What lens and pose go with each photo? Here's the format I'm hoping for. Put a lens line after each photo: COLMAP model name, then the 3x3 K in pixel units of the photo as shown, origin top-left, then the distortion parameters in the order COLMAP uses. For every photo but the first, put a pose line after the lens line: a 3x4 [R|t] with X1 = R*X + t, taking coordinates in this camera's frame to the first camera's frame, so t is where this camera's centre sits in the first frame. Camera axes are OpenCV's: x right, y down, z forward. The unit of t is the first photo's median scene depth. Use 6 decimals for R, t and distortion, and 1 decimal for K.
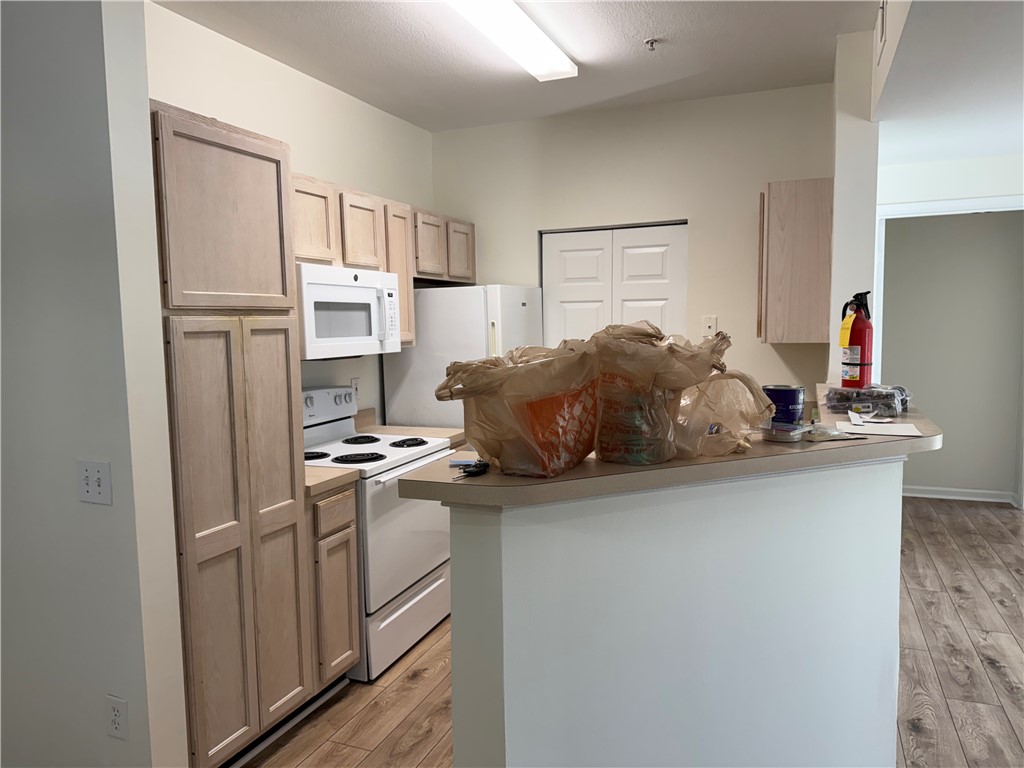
lens RADIAL K [[725.7, 0, 521.2], [0, 725.7, 387.4], [0, 0, 1]] dist [0.034174, -0.037732]
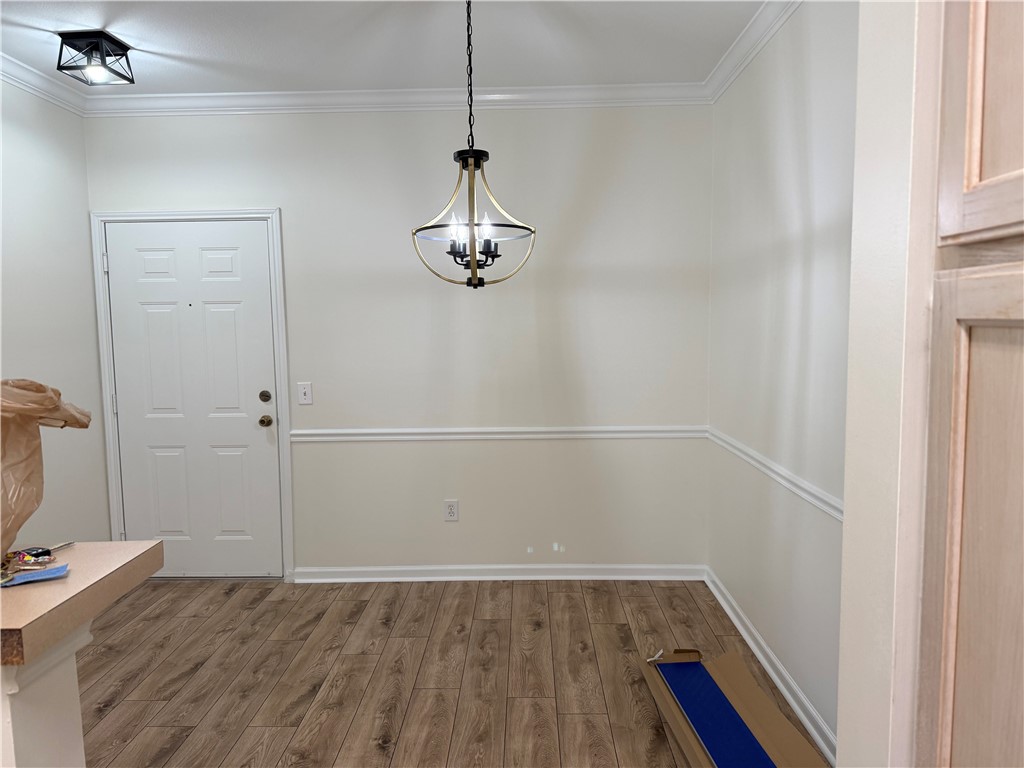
lens RADIAL K [[725.7, 0, 511.1], [0, 725.7, 384.0], [0, 0, 1]] dist [0.034174, -0.037732]
pose [[-0.934536, 0.060772, -0.350642, 0.563571], [-0.003701, 0.983598, 0.180336, -0.130465], [0.355851, 0.169828, -0.918982, 1.189638]]
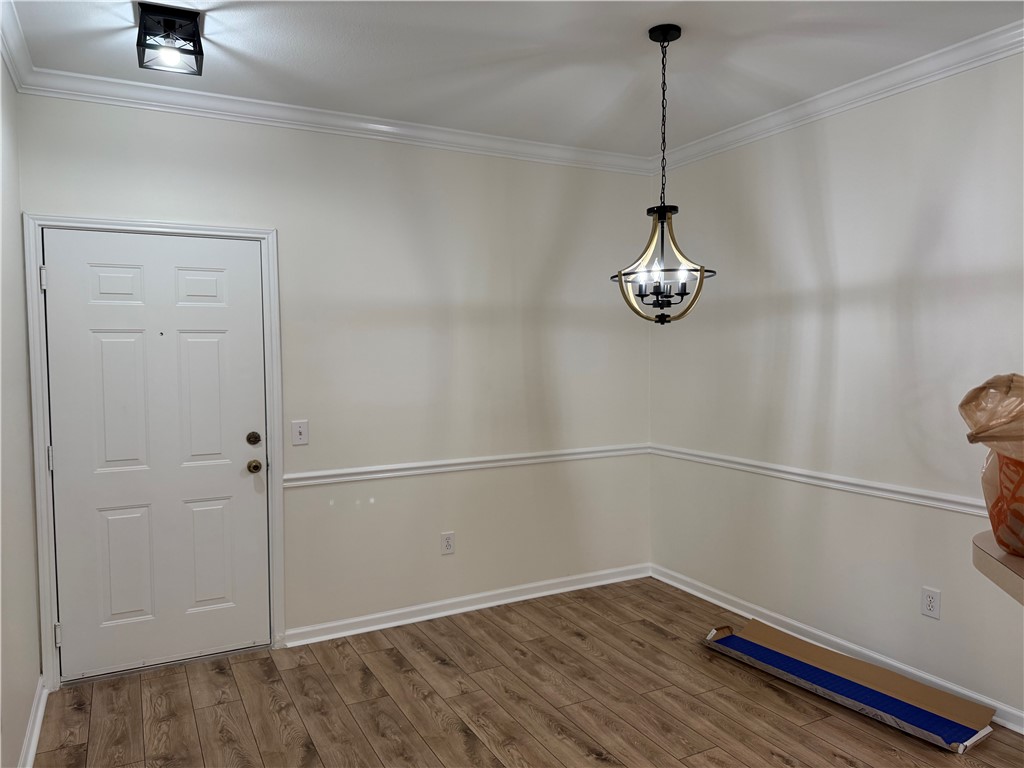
lens RADIAL K [[725.7, 0, 511.7], [0, 725.7, 380.5], [0, 0, 1]] dist [0.034174, -0.037732]
pose [[-0.642077, 0.054656, -0.764689, 0.926557], [-0.051209, 0.992170, 0.113913, -0.120128], [0.764928, 0.112300, -0.634251, 0.984238]]
